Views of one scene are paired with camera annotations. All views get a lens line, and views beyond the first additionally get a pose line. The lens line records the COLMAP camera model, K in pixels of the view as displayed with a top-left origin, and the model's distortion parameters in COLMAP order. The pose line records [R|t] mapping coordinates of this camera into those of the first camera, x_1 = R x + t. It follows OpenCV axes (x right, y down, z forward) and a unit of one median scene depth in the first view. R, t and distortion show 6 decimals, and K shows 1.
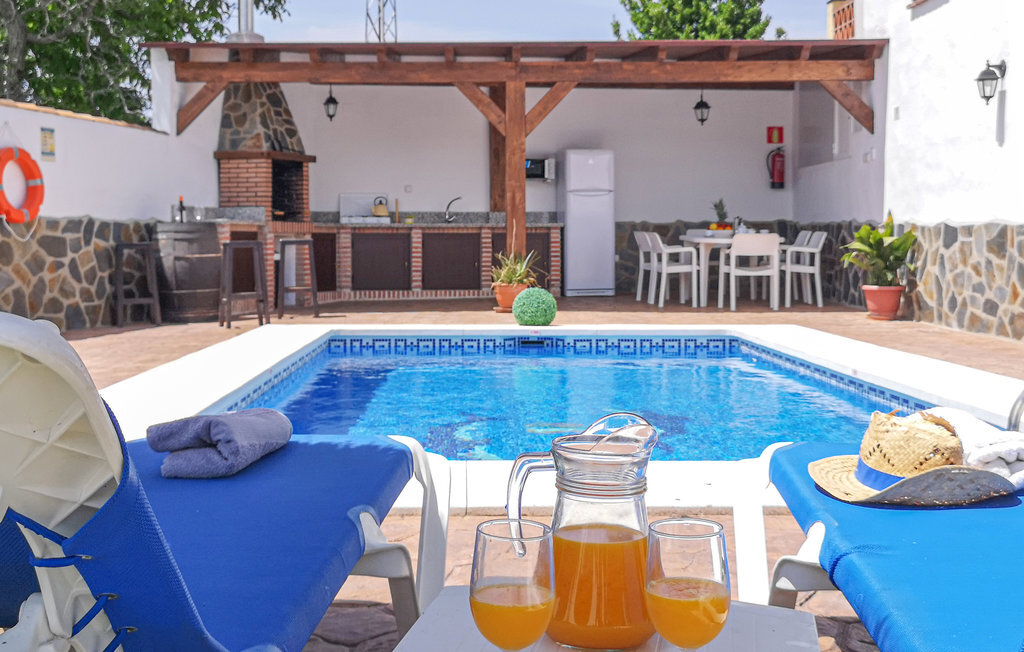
lens RADIAL K [[1278.9, 0, 470.2], [0, 1278.9, 326.0], [0, 0, 1]] dist [0.001550, 0.019994]
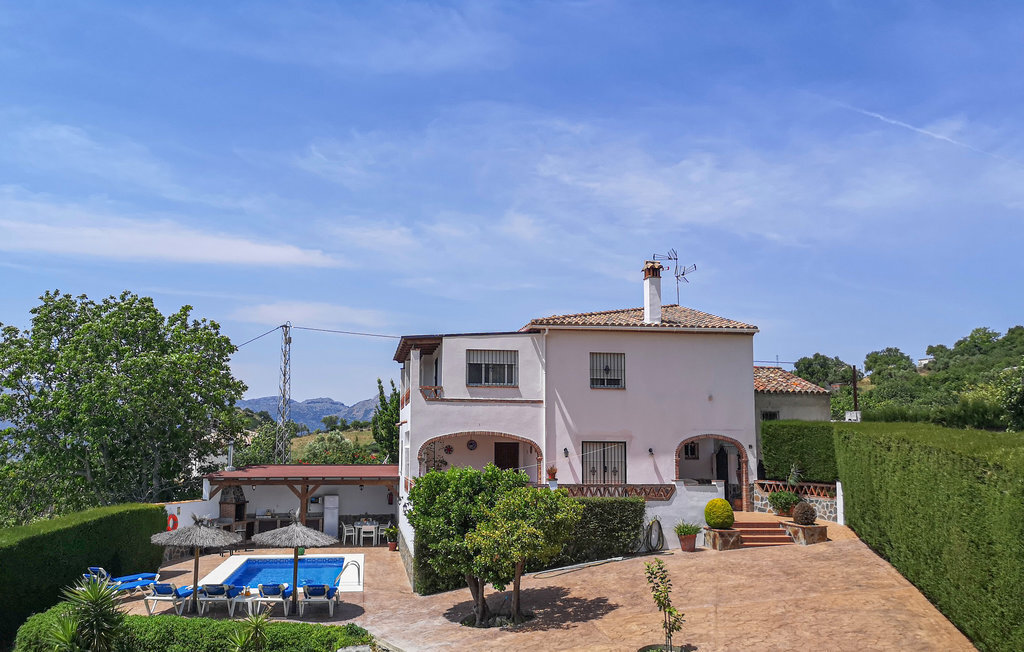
lens RADIAL K [[852.6, 0, 514.7], [0, 852.6, 300.9], [0, 0, 1]] dist [-0.002837, -0.007771]
pose [[0.987309, 0.029776, 0.155995, 0.229886], [0.005830, 0.974809, -0.222966, -0.149066], [-0.158704, 0.221046, 0.962264, -1.567433]]
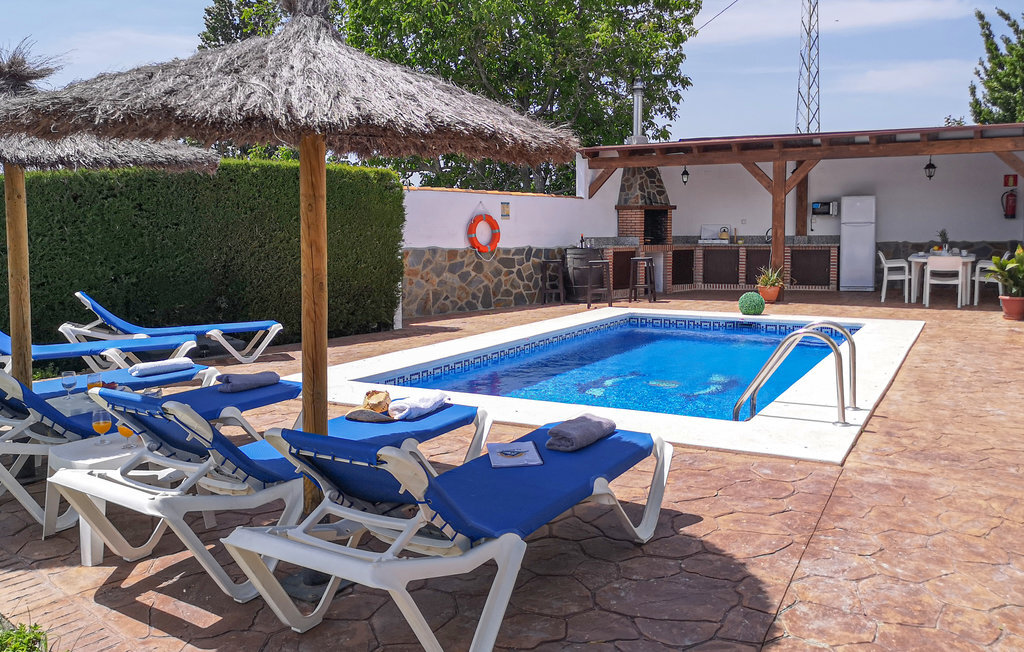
lens RADIAL K [[852.6, 0, 514.7], [0, 852.6, 300.9], [0, 0, 1]] dist [-0.002837, -0.007771]
pose [[0.873183, 0.036569, -0.486018, 0.261417], [-0.025498, 0.999243, 0.029376, -0.035071], [0.486725, -0.013259, 0.873455, -0.108210]]
